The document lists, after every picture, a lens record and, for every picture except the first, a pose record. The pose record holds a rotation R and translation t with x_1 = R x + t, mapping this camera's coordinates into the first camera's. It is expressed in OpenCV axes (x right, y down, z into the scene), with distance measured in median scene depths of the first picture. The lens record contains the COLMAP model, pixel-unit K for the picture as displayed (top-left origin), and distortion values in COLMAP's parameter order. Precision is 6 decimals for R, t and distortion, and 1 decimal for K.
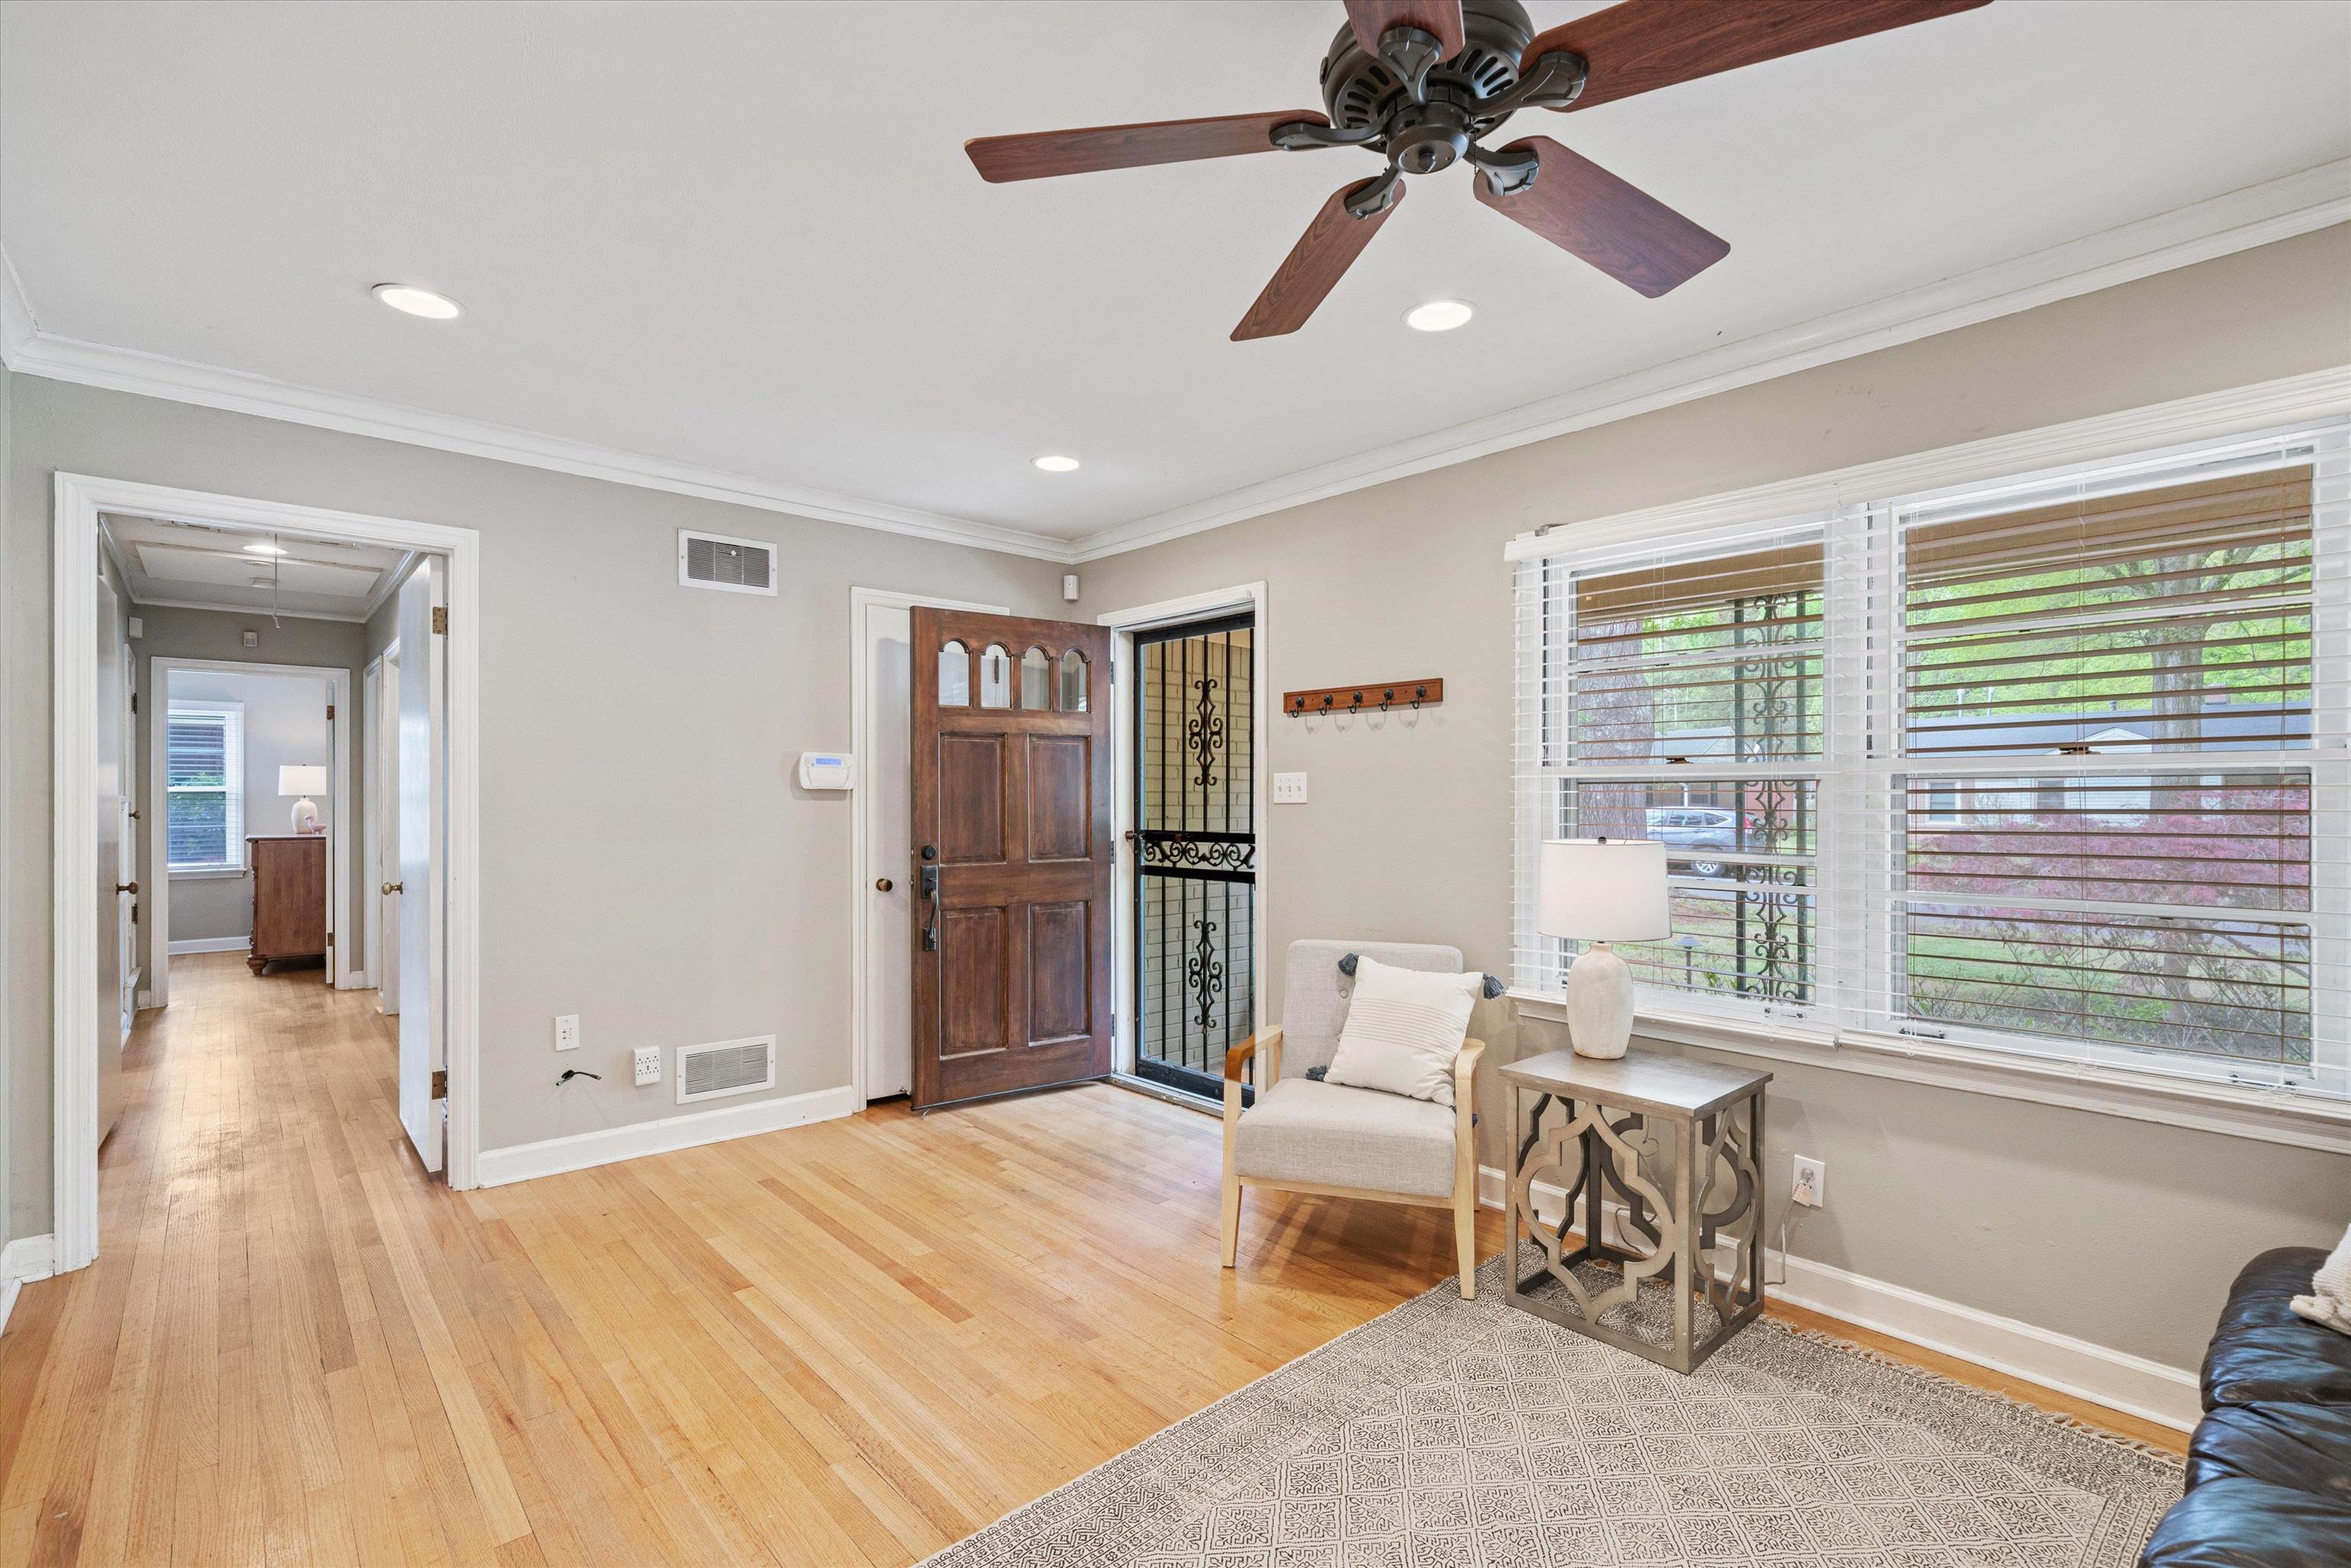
lens RADIAL K [[1082.3, 0, 1181.5], [0, 1082.3, 792.7], [0, 0, 1]] dist [-0.003083, -0.000555]
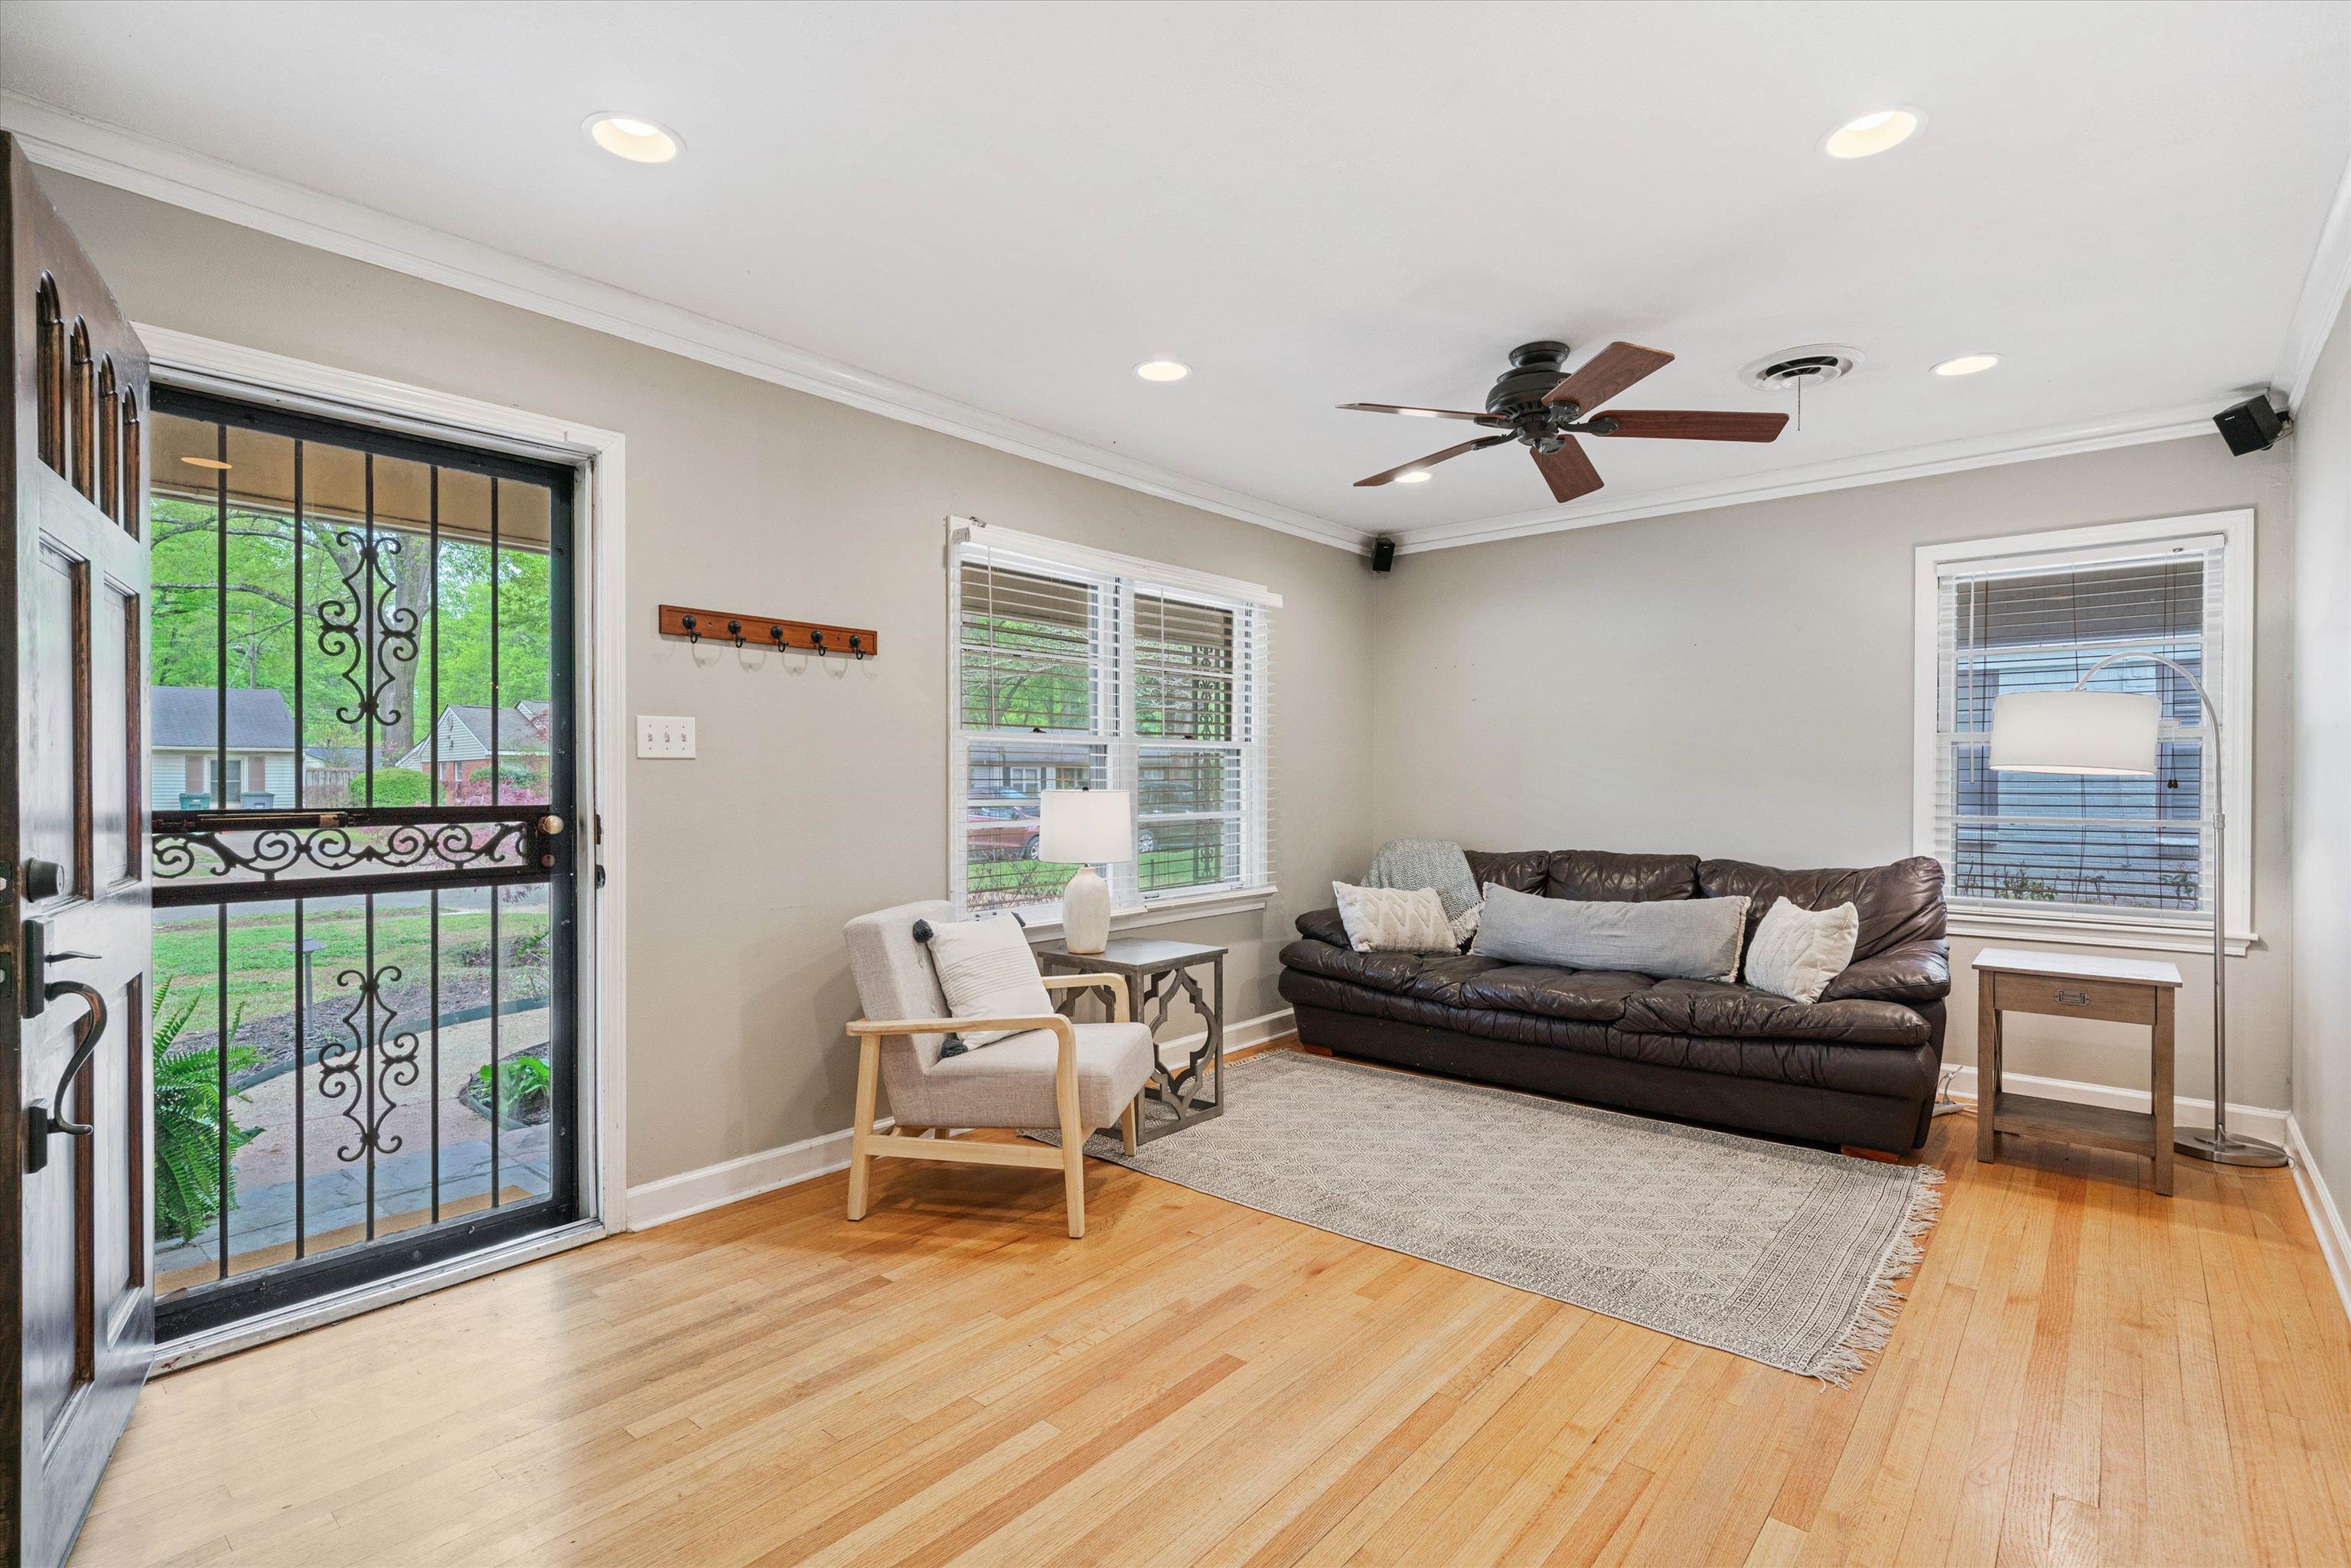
lens RADIAL K [[1114.8, 0, 1175.5], [0, 1114.8, 784.0], [0, 0, 1]] dist [-0.000083, 0.000079]
pose [[-0.136455, -0.003145, 0.990641, -0.854375], [-0.004577, 0.999986, 0.002544, 0.029283], [-0.990636, -0.004187, -0.136467, 0.945760]]
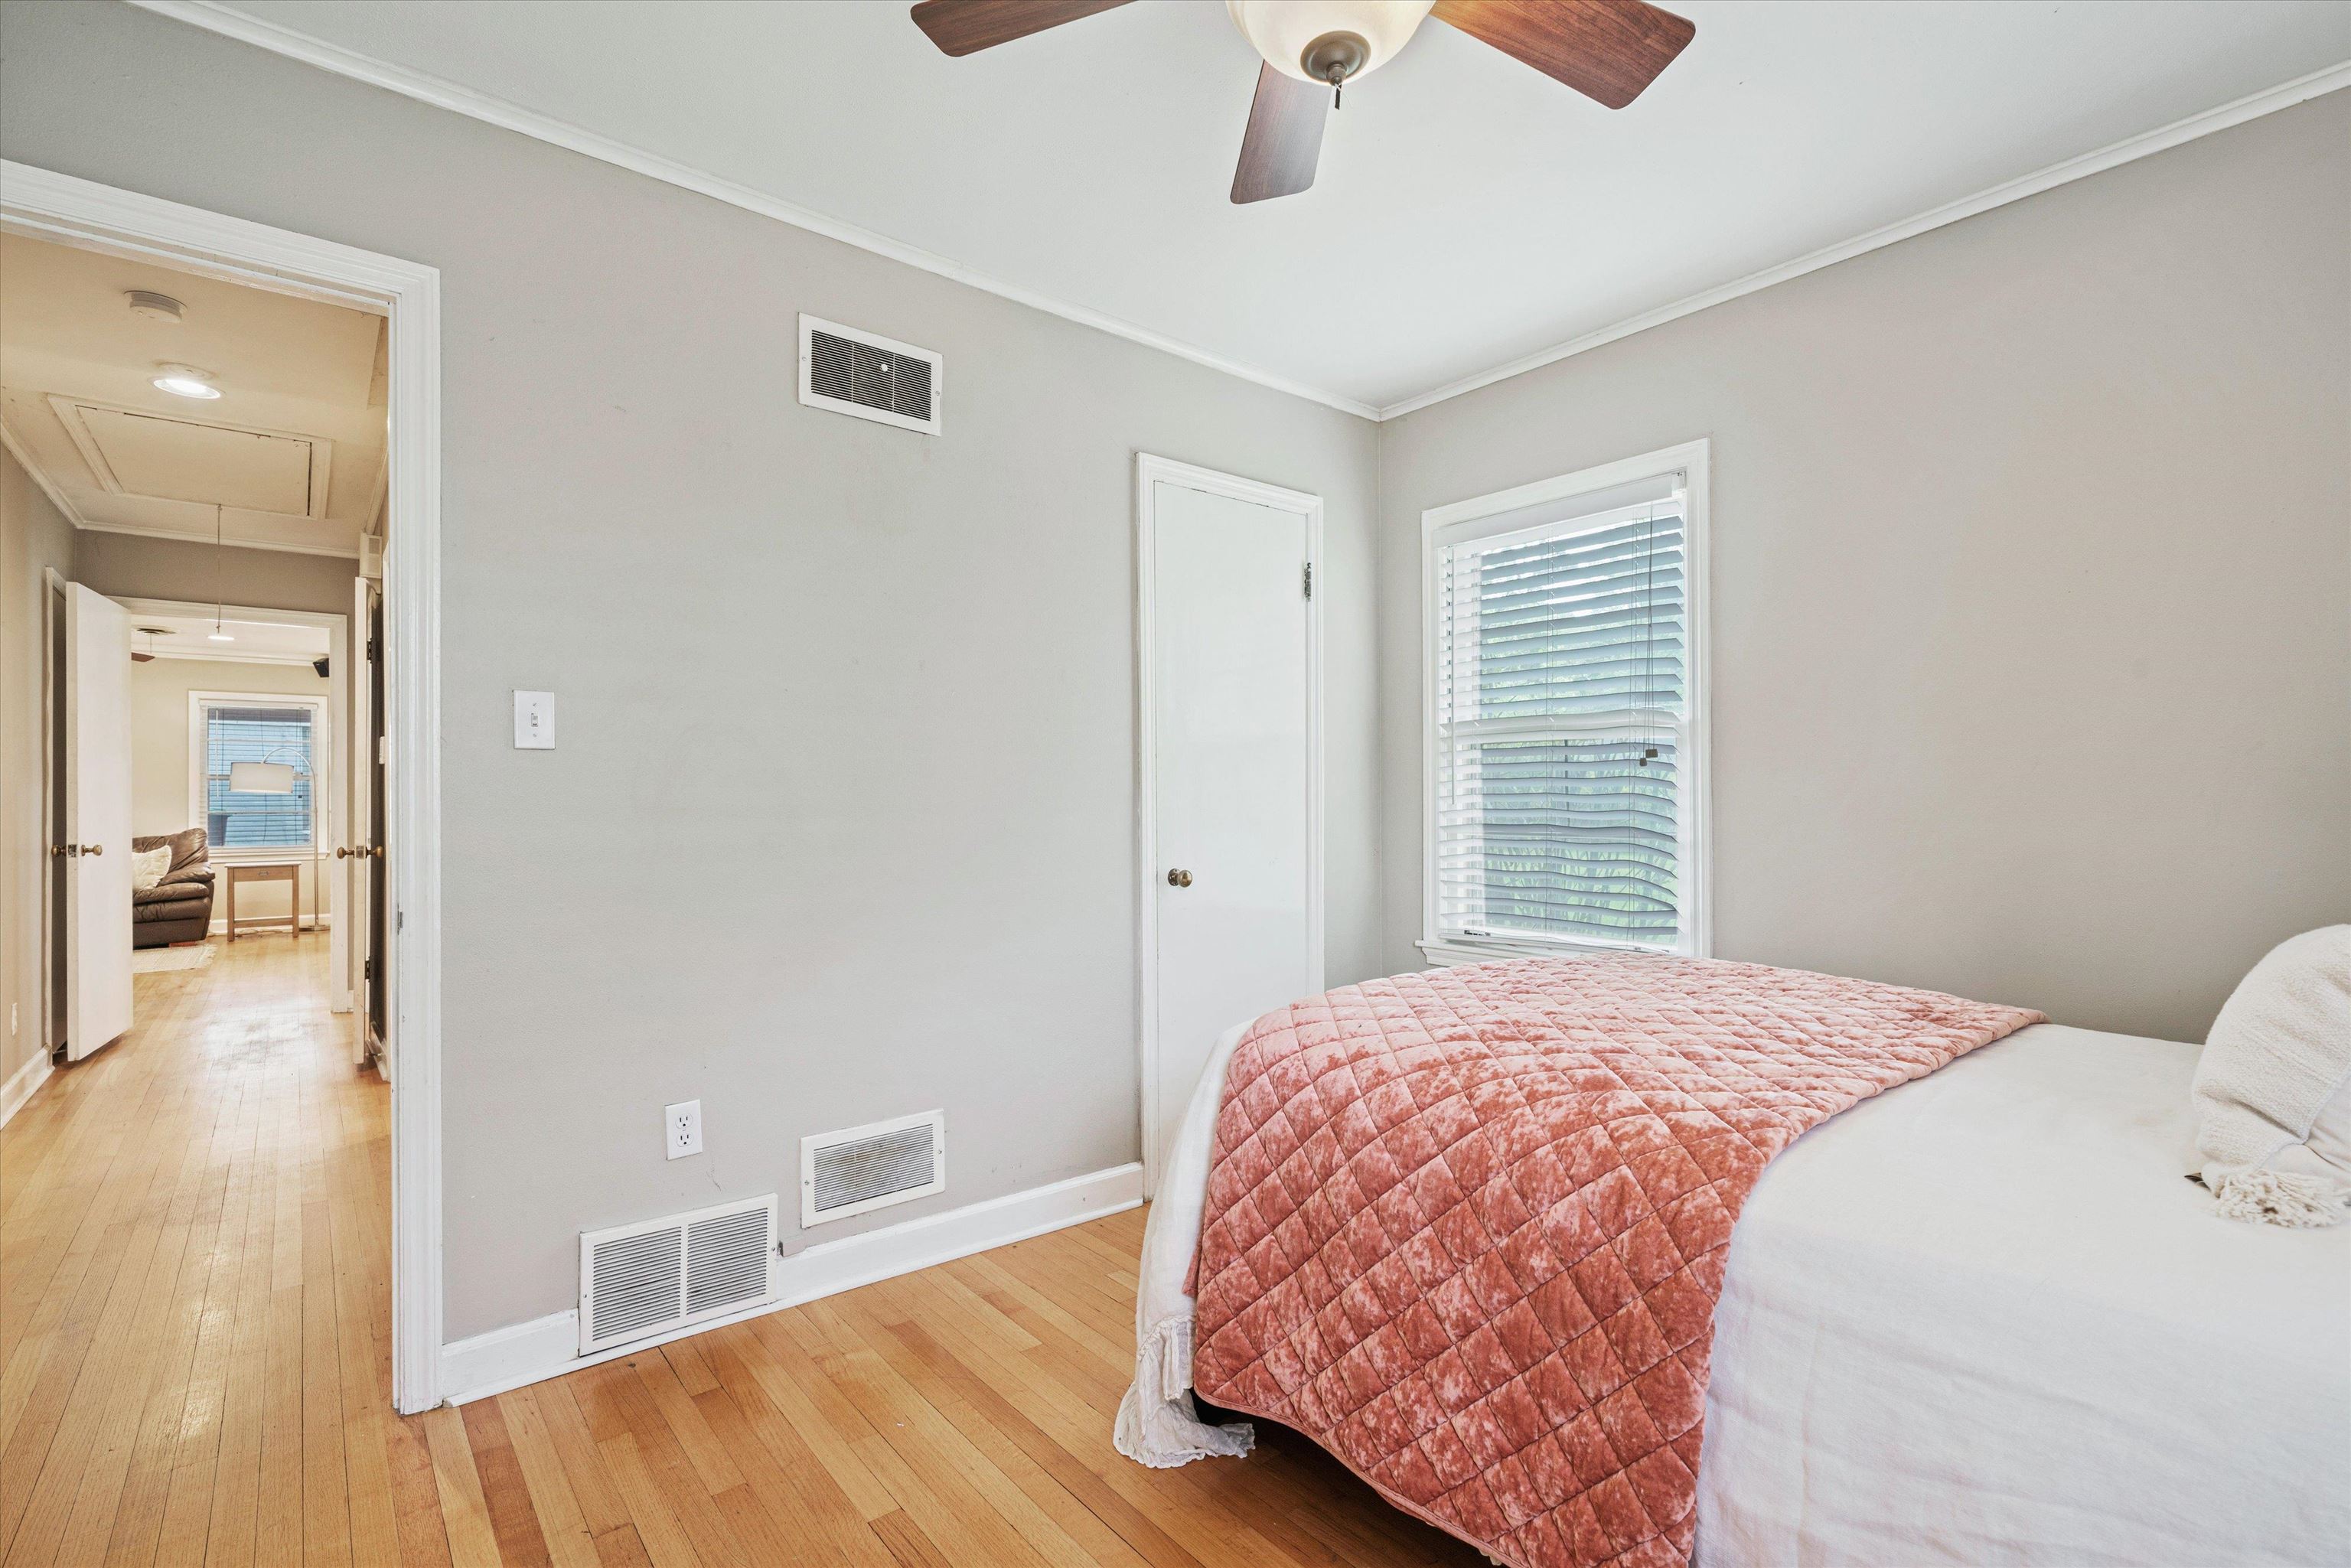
lens RADIAL K [[1082.3, 0, 1181.5], [0, 1082.3, 792.7], [0, 0, 1]] dist [-0.003083, -0.000555]
pose [[-0.999444, 0.000446, 0.033331, -2.380291], [0.000284, 0.999988, -0.004867, 0.030321], [-0.033333, -0.004855, -0.999433, 2.656408]]
